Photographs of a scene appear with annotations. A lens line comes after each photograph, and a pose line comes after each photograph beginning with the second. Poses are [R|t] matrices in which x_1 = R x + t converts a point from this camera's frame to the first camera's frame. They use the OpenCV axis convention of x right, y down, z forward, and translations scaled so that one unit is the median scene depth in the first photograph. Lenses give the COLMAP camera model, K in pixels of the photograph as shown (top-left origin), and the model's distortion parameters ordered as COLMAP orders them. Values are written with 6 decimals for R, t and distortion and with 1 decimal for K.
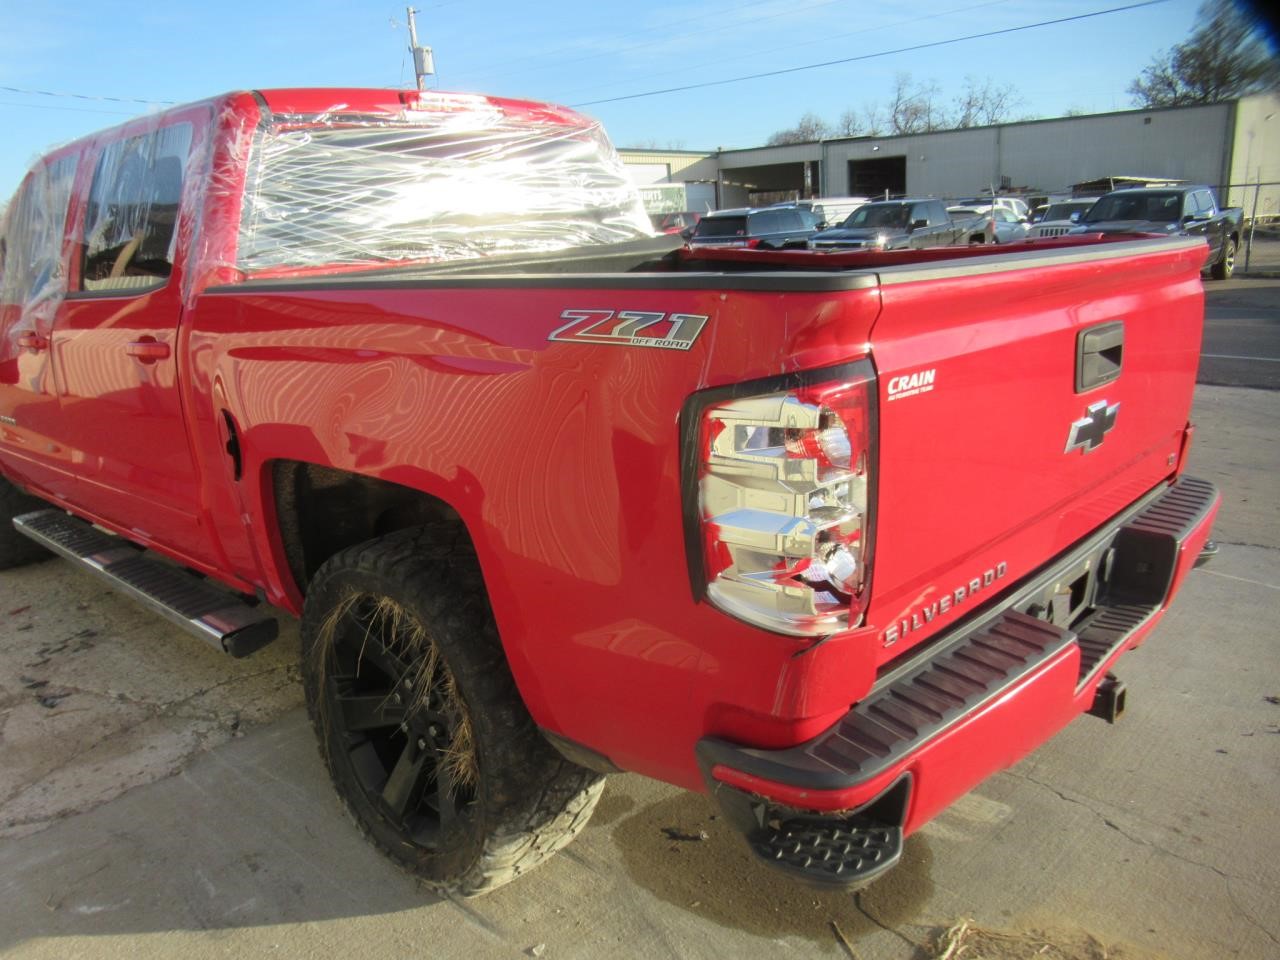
lens RADIAL K [[901.2, 0, 639.3], [0, 901.2, 519.8], [0, 0, 1]] dist [0.004939, 0.002574]
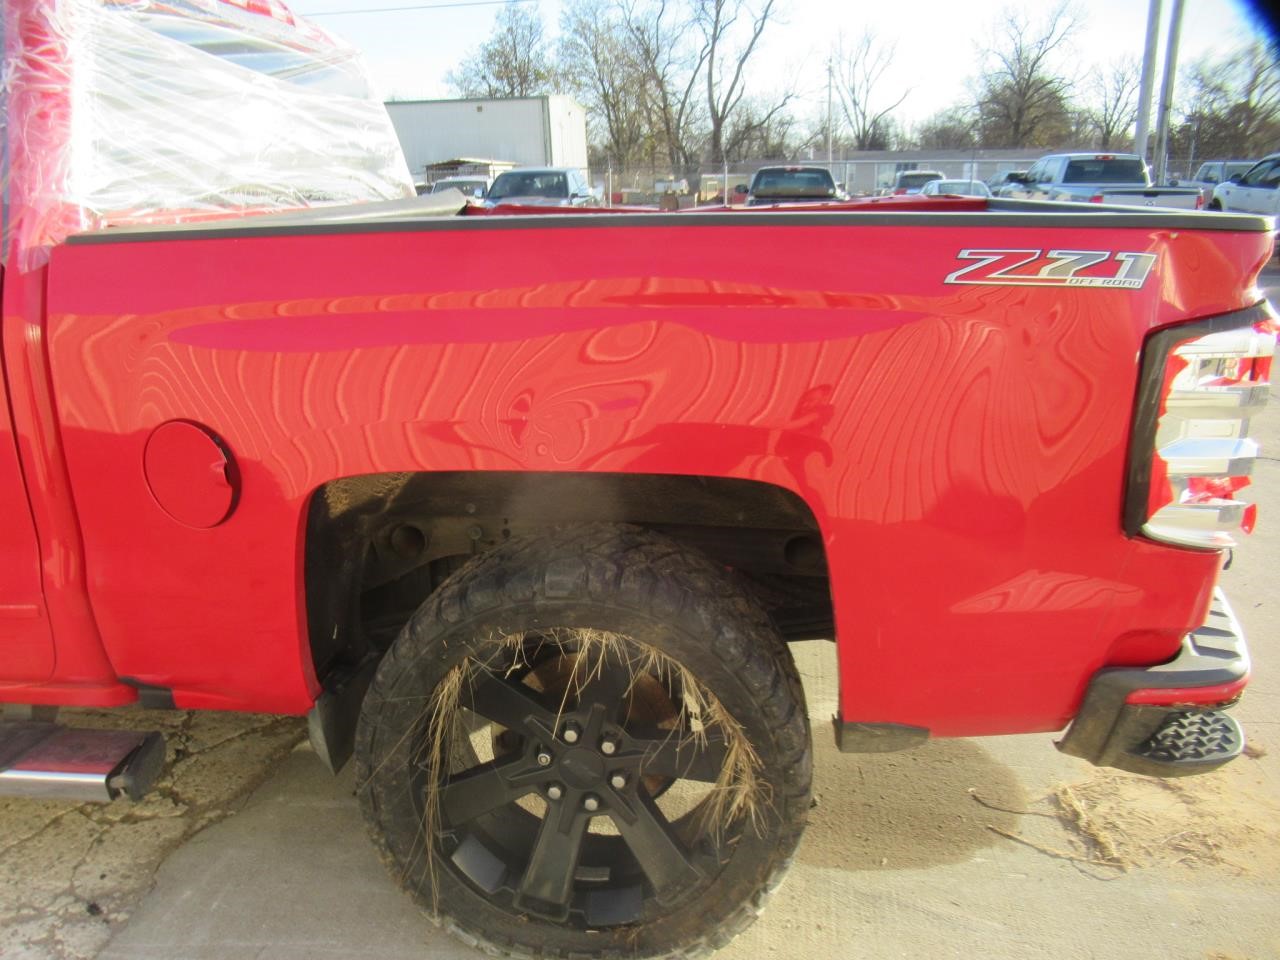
lens RADIAL K [[919.7, 0, 638.0], [0, 919.7, 537.9], [0, 0, 1]] dist [-0.075173, 0.035117]
pose [[0.808514, -0.176478, 0.561392, -0.908358], [0.151056, 0.984248, 0.091855, -0.082846], [-0.568760, 0.010535, 0.822436, 0.451115]]
